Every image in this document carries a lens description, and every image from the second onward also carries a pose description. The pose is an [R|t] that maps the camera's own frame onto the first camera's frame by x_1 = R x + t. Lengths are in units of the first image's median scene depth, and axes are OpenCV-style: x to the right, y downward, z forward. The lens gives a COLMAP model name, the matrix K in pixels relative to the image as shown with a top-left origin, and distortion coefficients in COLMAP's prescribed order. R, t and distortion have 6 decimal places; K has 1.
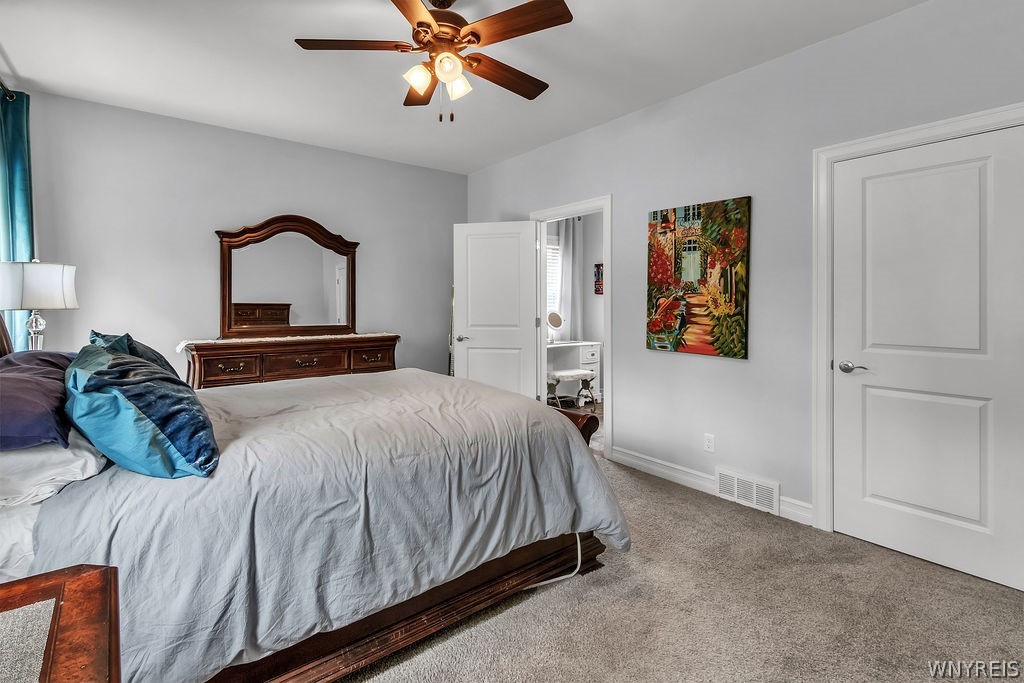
lens RADIAL K [[480.6, 0, 523.9], [0, 480.6, 313.1], [0, 0, 1]] dist [0.005531, -0.002727]
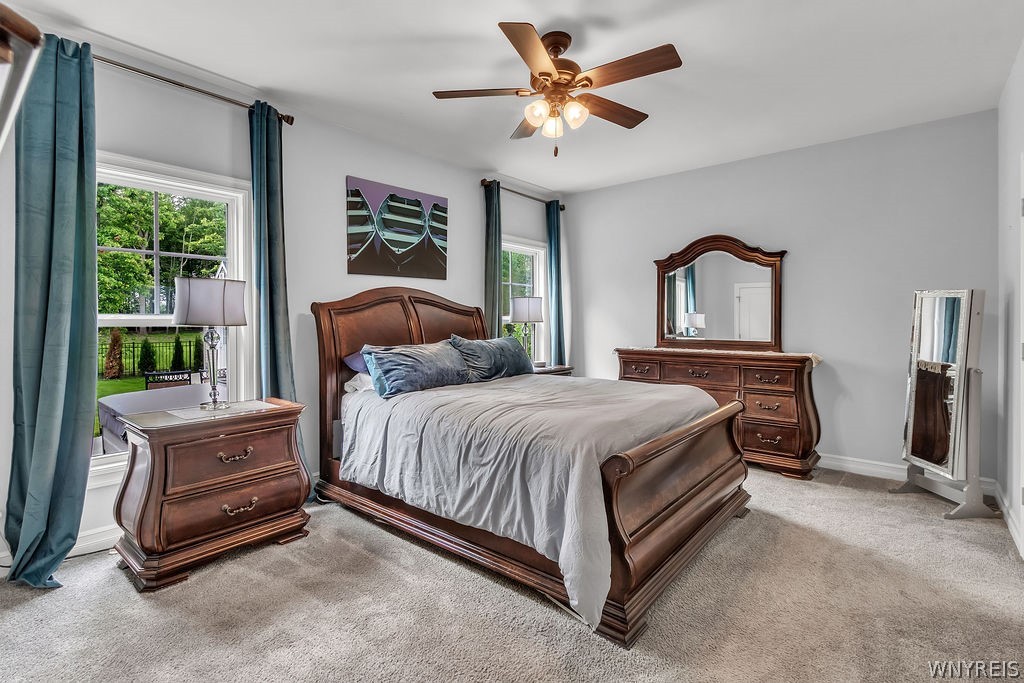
lens RADIAL K [[480.6, 0, 507.9], [0, 480.6, 334.2], [0, 0, 1]] dist [0.005531, -0.002727]
pose [[0.189525, 0.025332, -0.981549, 0.986266], [-0.017271, 0.999598, 0.022463, -0.004258], [0.981724, 0.012696, 0.189887, 0.727068]]
